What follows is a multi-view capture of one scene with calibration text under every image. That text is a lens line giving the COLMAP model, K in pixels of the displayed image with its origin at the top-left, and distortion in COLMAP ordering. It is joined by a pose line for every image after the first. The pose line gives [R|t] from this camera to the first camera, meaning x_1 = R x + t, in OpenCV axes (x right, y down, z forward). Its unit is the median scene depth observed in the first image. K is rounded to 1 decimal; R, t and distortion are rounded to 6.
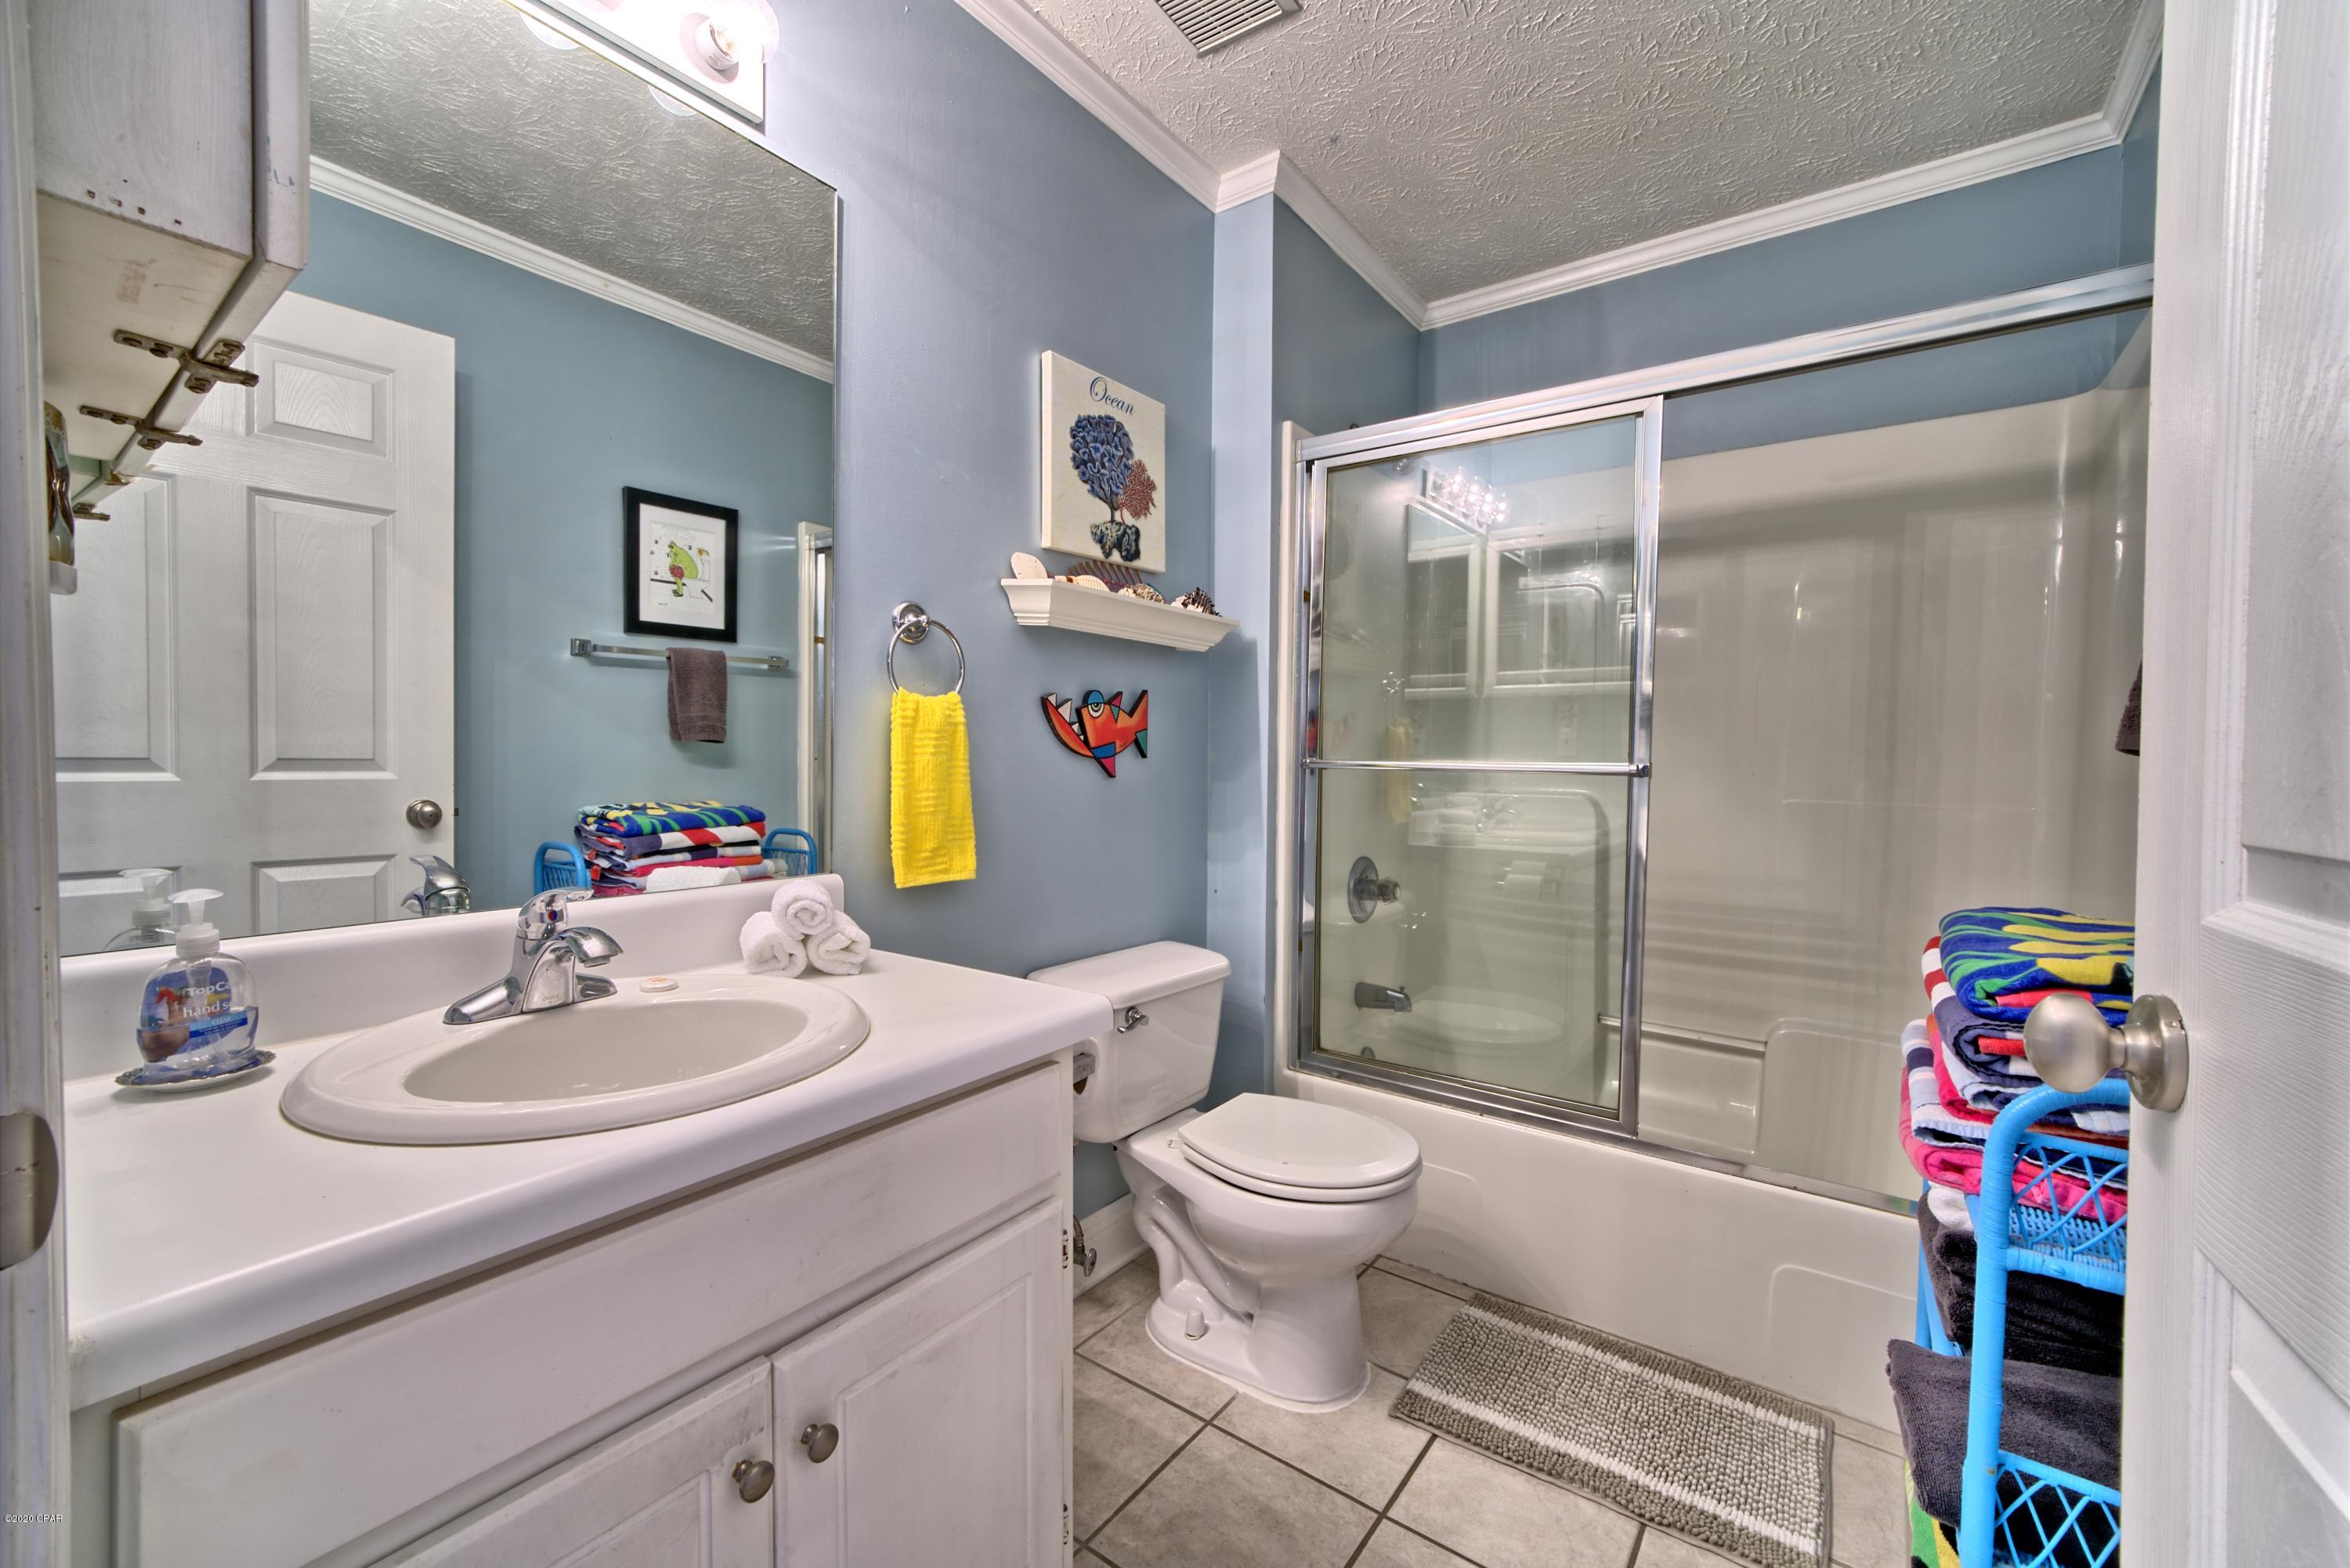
lens RADIAL K [[944.9, 0, 1172.4], [0, 944.9, 783.5], [0, 0, 1]] dist [-0.003528, -0.000122]
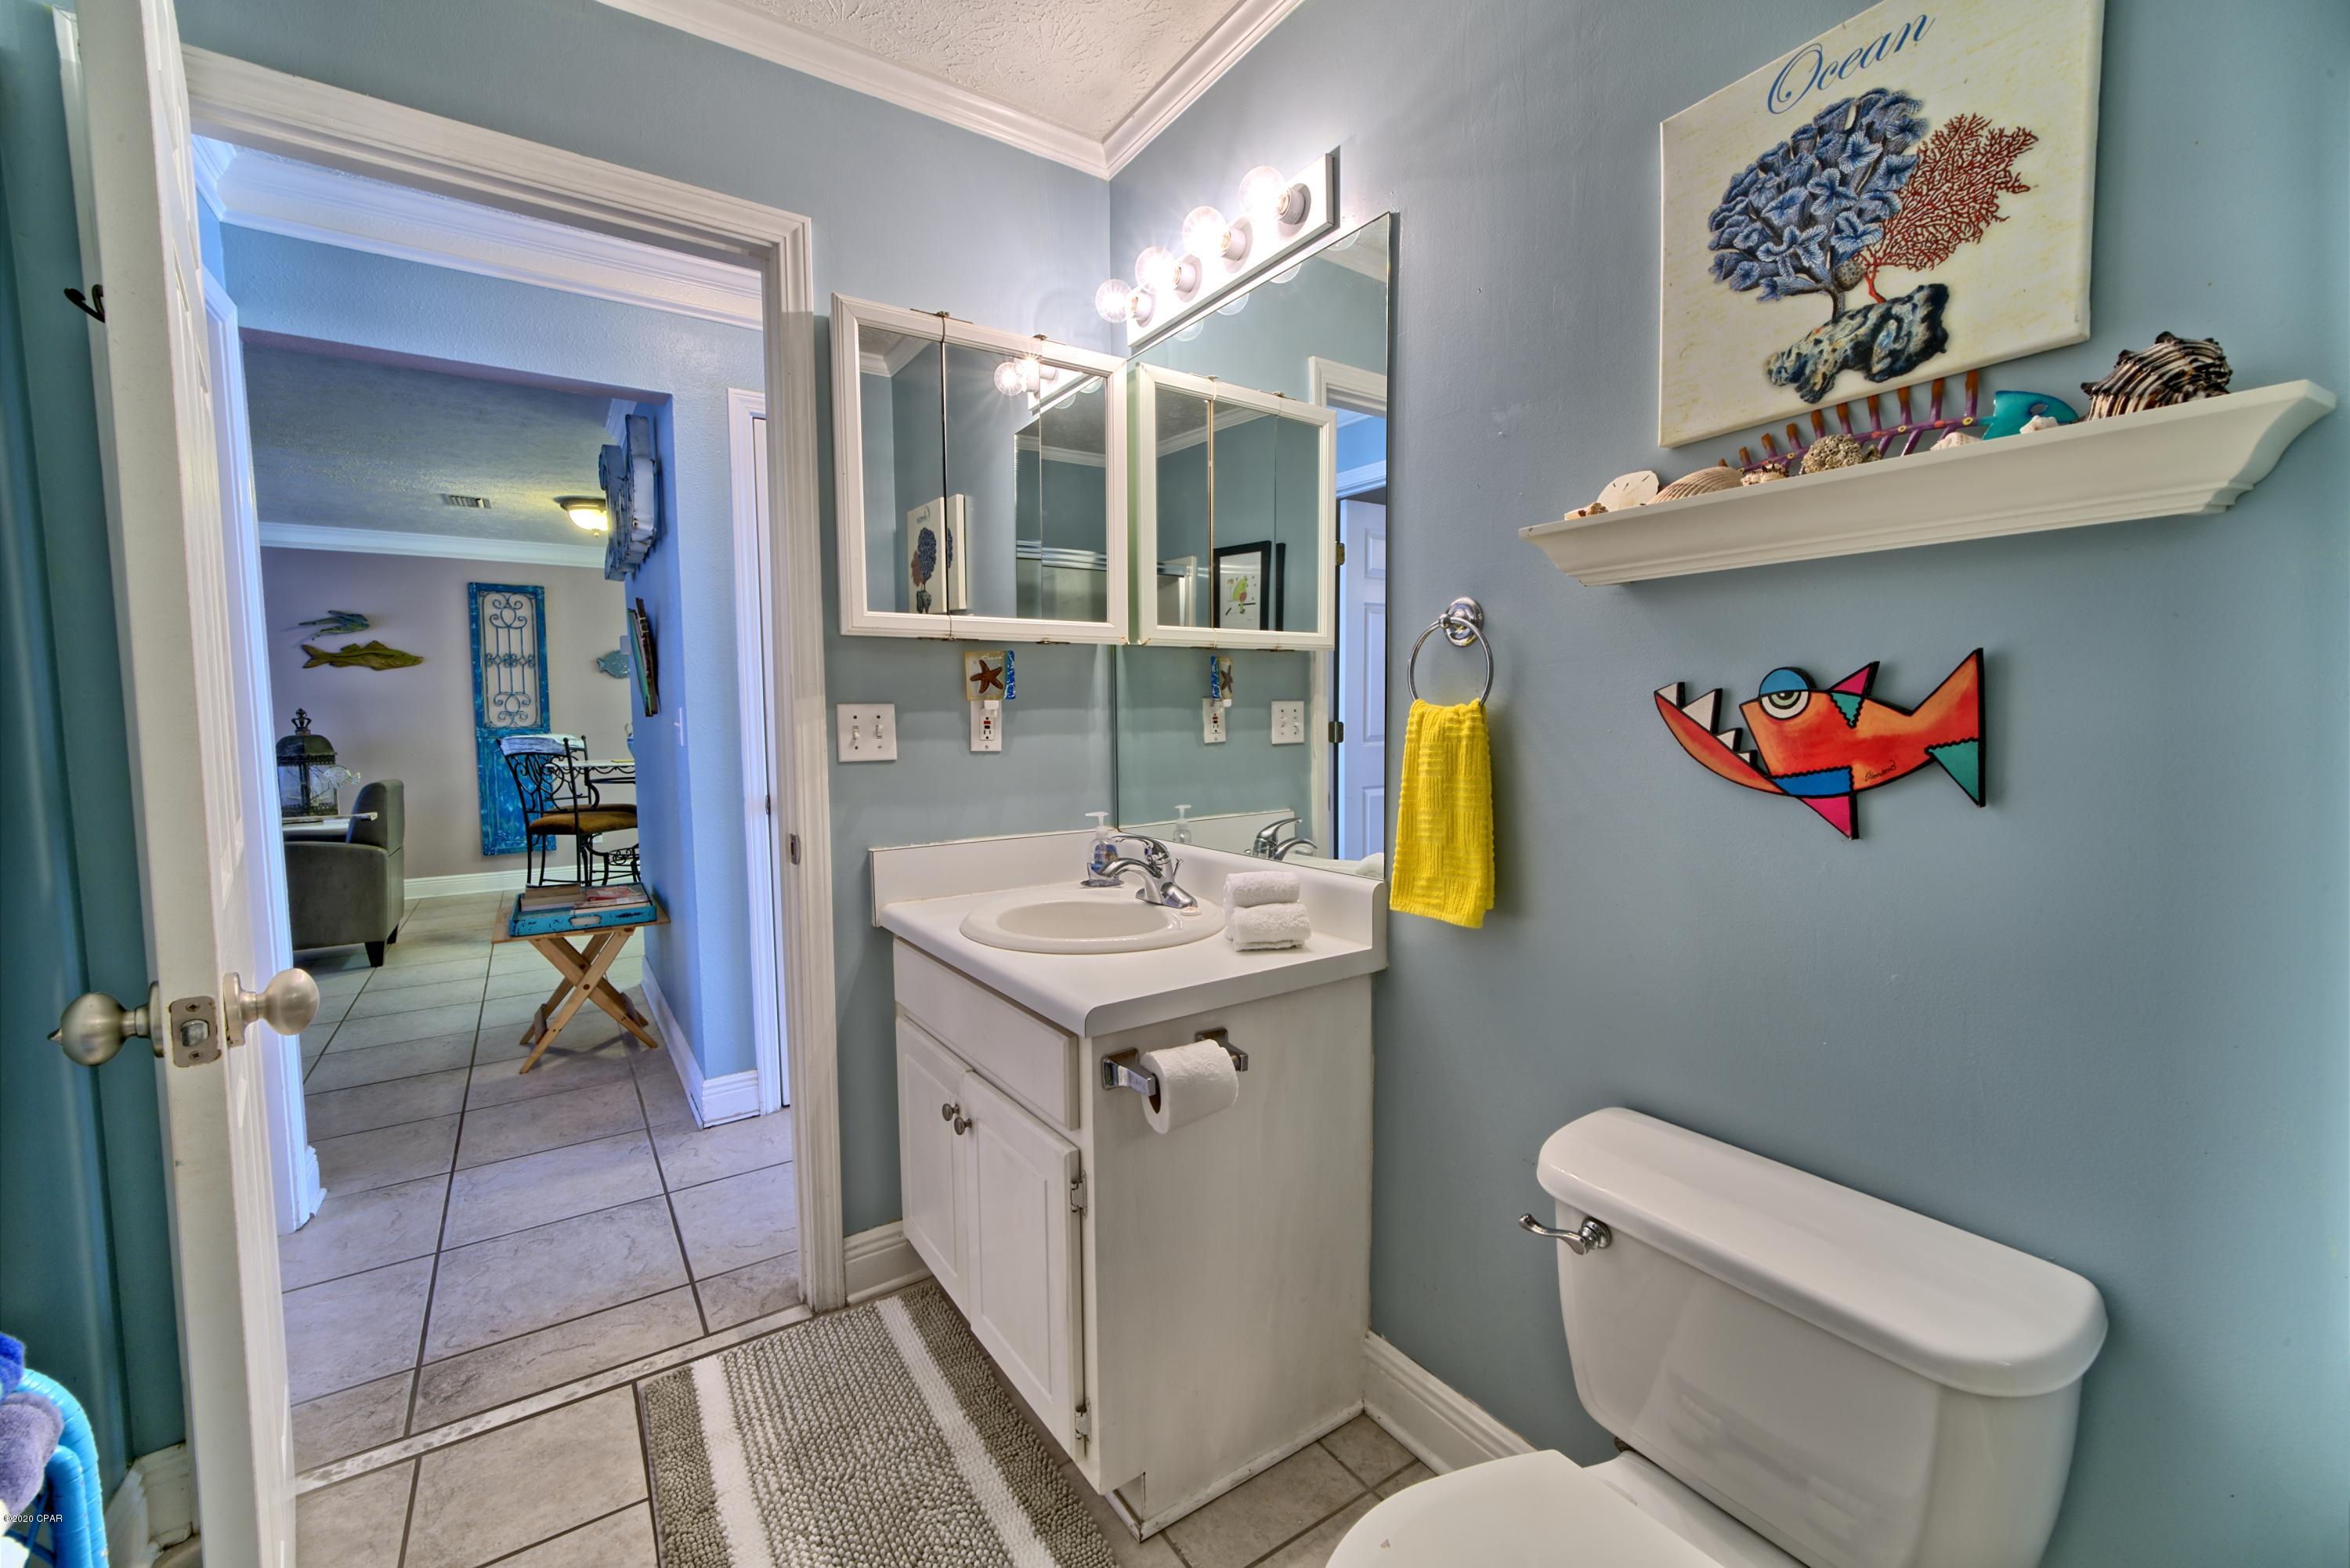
lens RADIAL K [[944.9, 0, 1166.6], [0, 944.9, 784.1], [0, 0, 1]] dist [-0.003528, -0.000122]
pose [[-0.332338, 0.061315, -0.941165, 0.527479], [-0.021027, 0.997155, 0.072387, -0.064436], [0.942926, 0.043847, -0.330103, 0.843463]]
